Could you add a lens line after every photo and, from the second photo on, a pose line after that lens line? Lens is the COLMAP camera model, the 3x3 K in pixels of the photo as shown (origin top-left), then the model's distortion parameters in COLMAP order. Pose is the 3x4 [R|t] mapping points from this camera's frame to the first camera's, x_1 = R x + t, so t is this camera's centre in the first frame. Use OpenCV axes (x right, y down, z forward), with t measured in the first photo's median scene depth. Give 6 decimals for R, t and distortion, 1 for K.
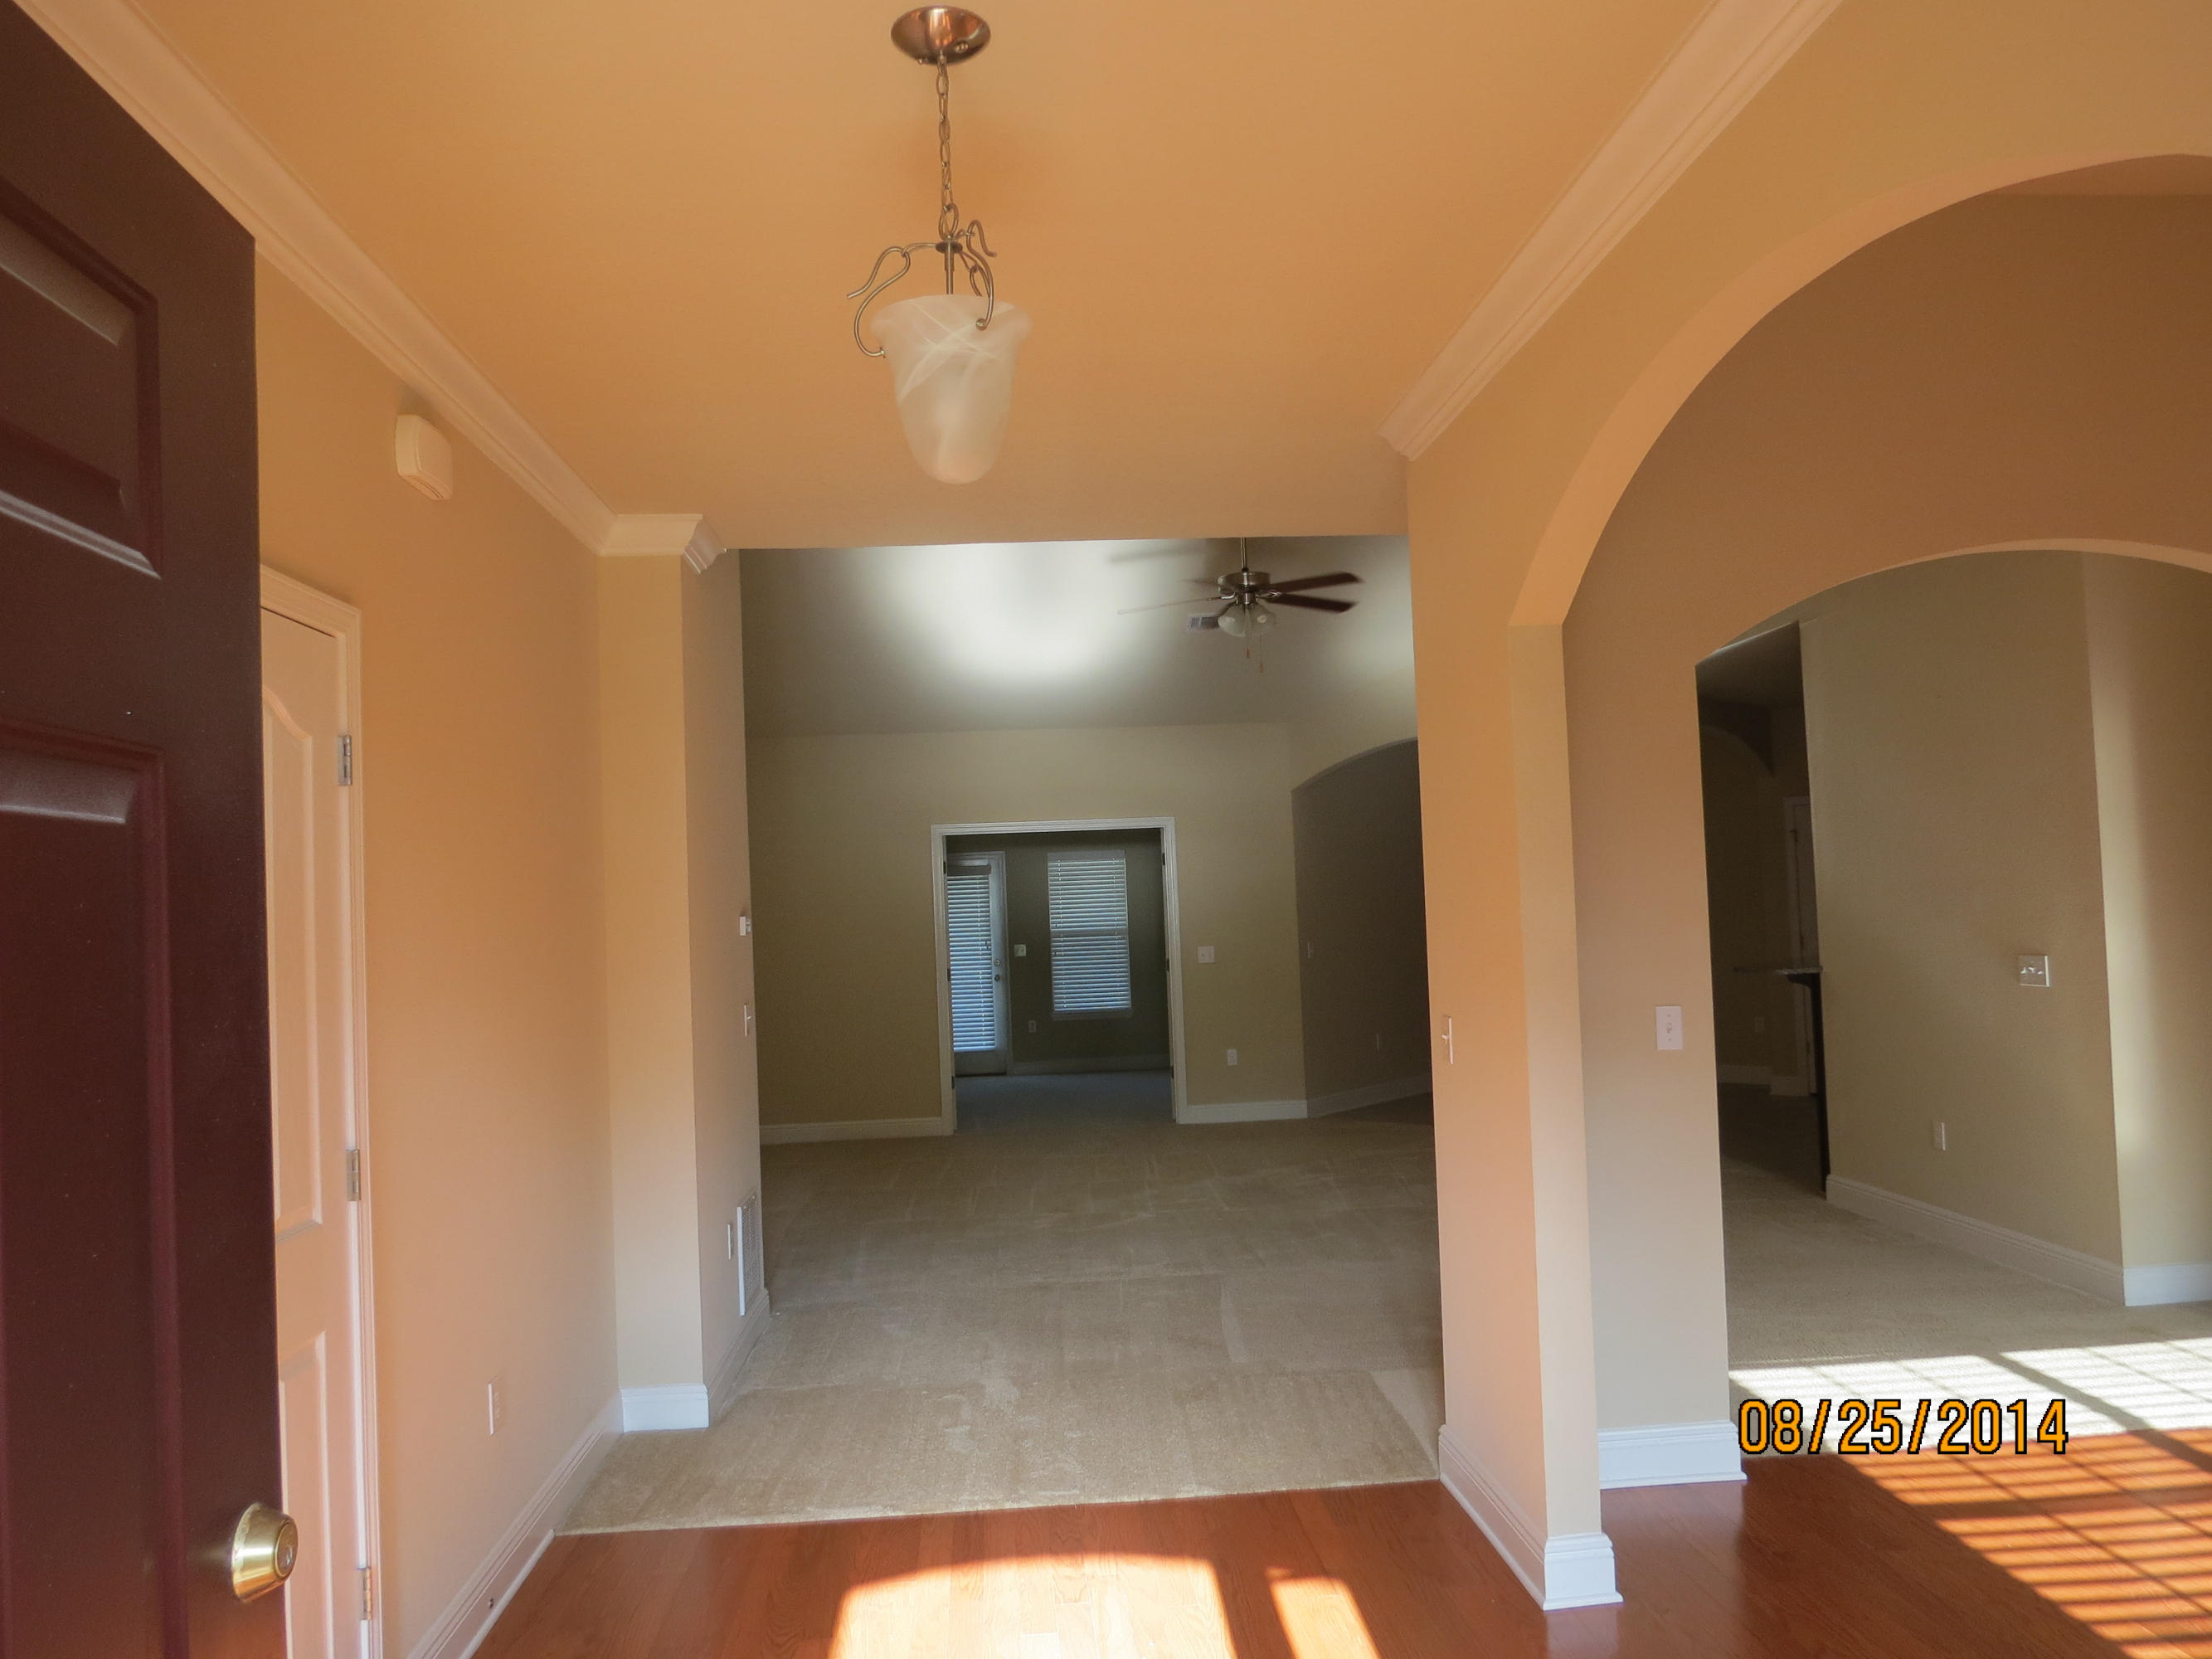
lens RADIAL K [[1535.7, 0, 1106.7], [0, 1535.7, 834.2], [0, 0, 1]] dist [0.002707, -0.000459]
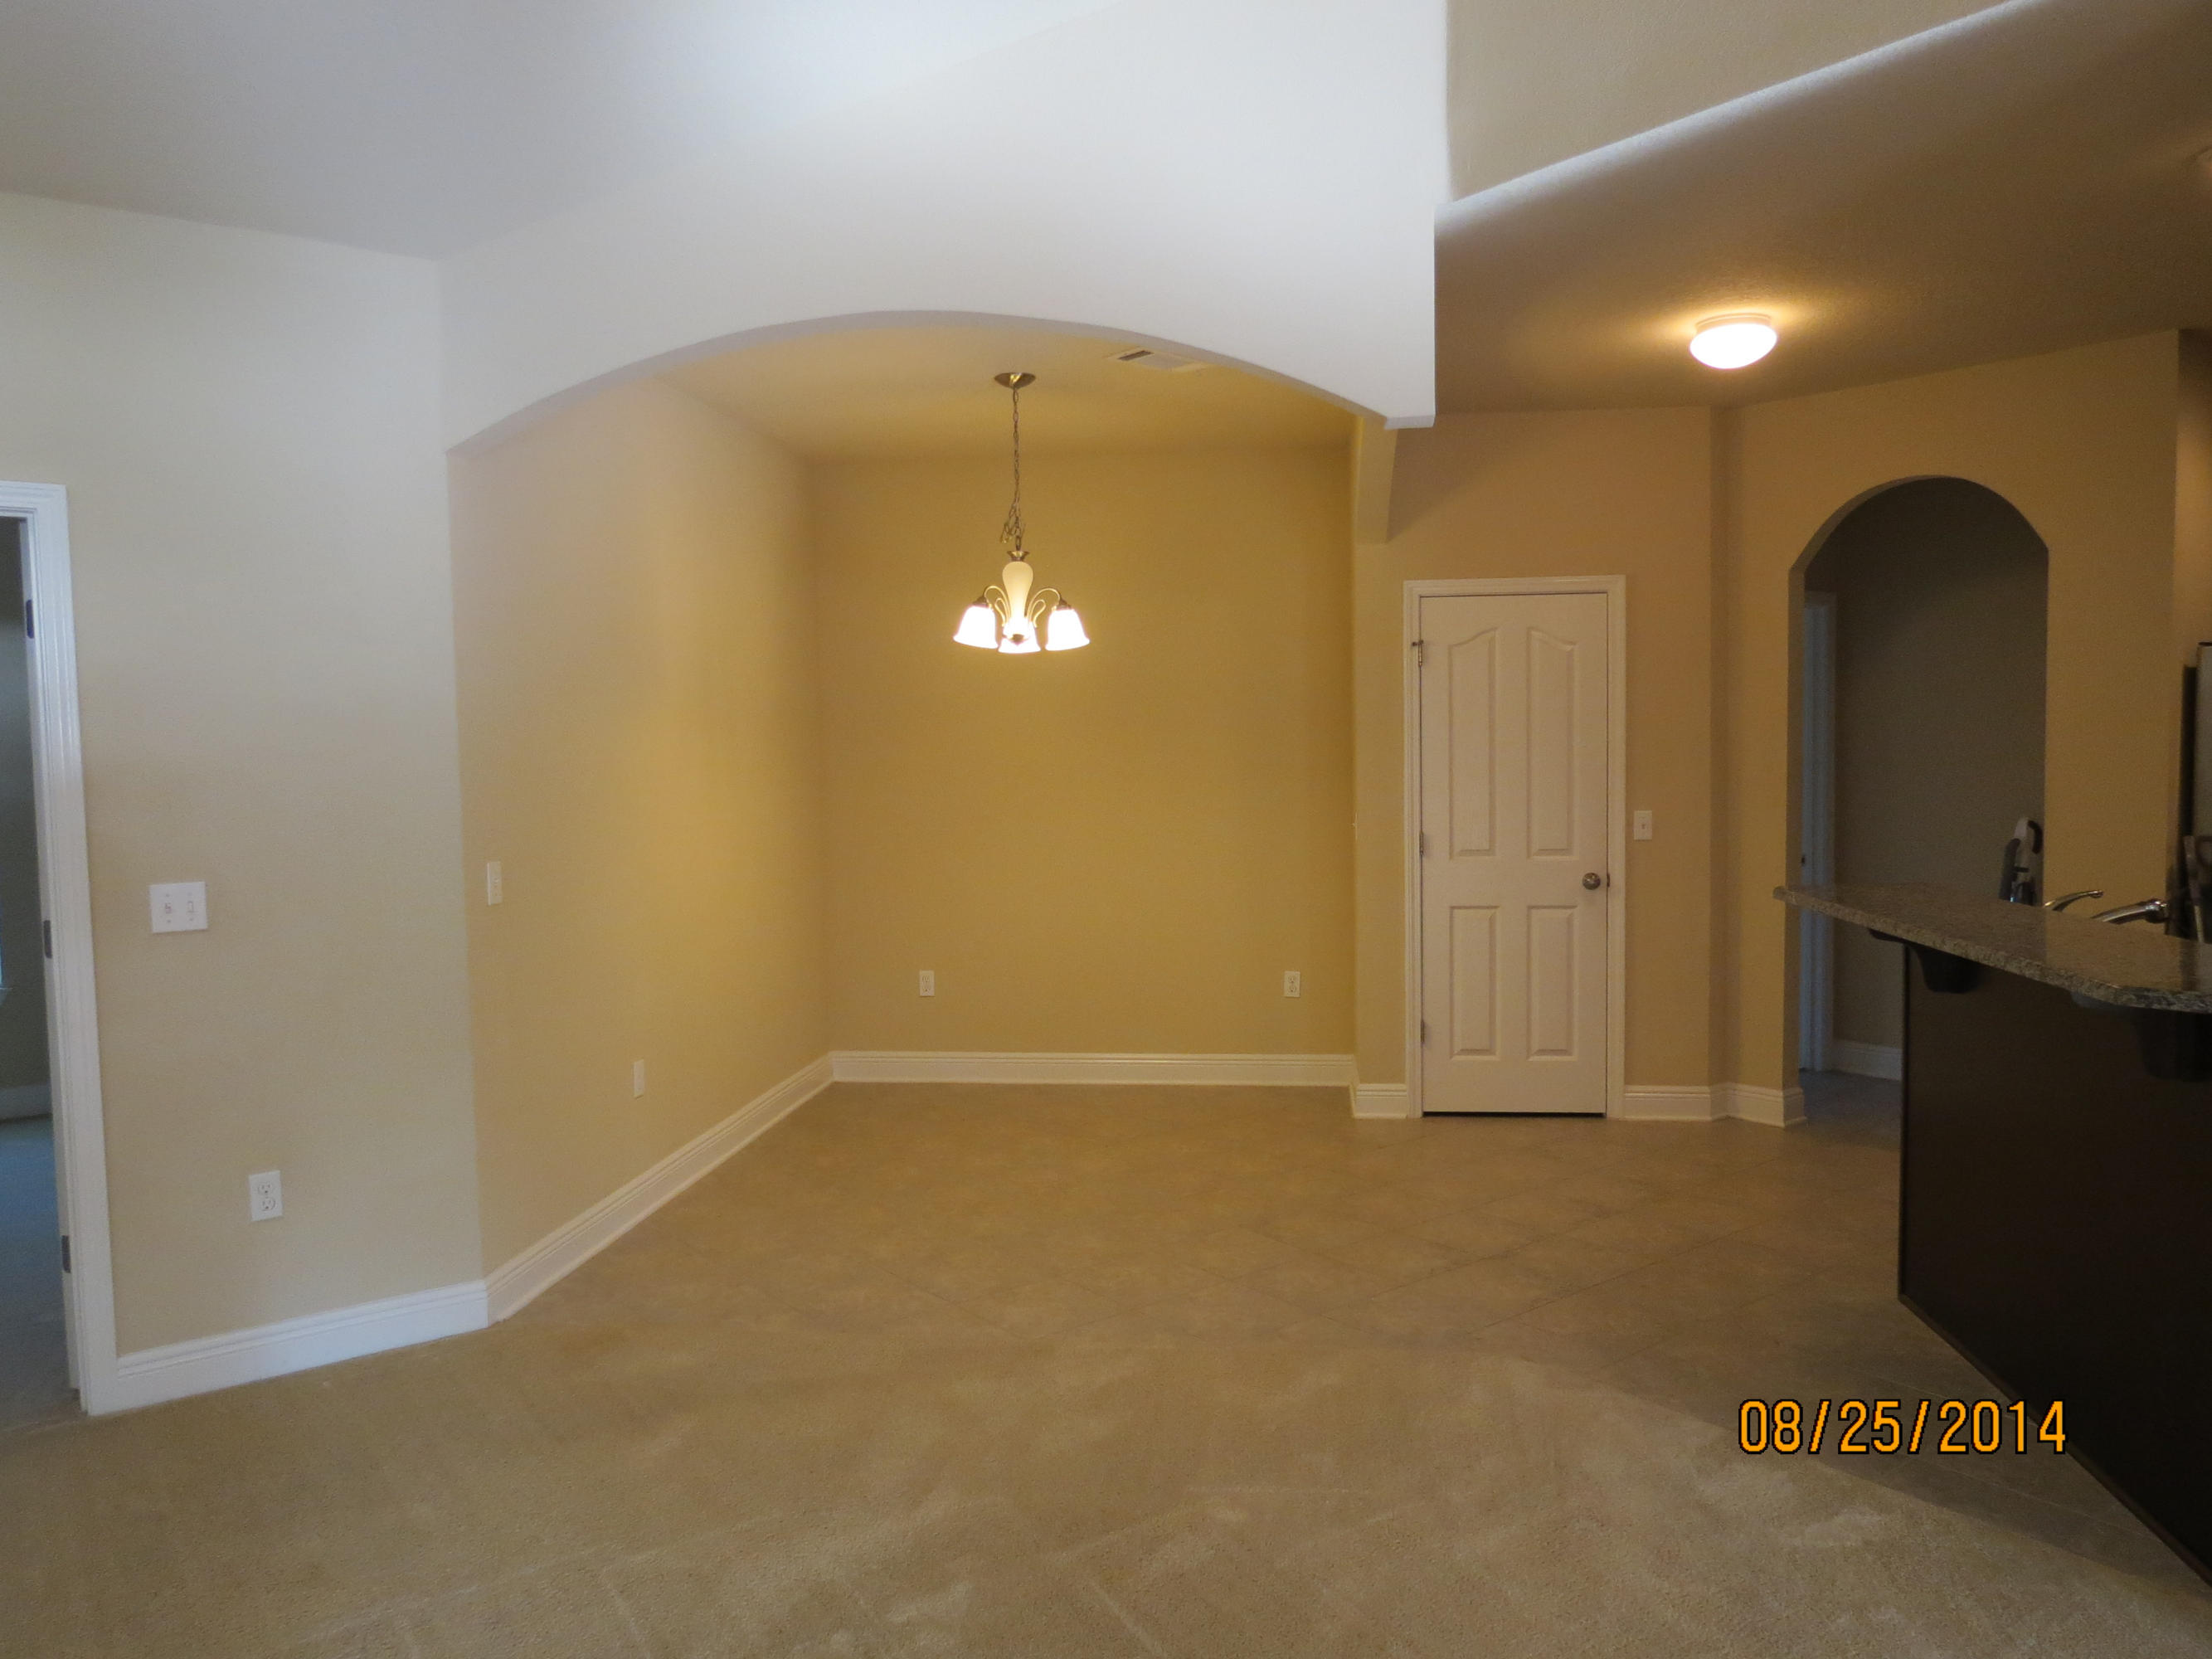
lens RADIAL K [[1535.7, 0, 1114.7], [0, 1535.7, 830.1], [0, 0, 1]] dist [0.002707, -0.000459]
pose [[0.796546, -0.011028, 0.604477, 0.023836], [-0.046356, 0.995776, 0.079252, 0.025381], [-0.602798, -0.091149, 0.792670, 0.609653]]
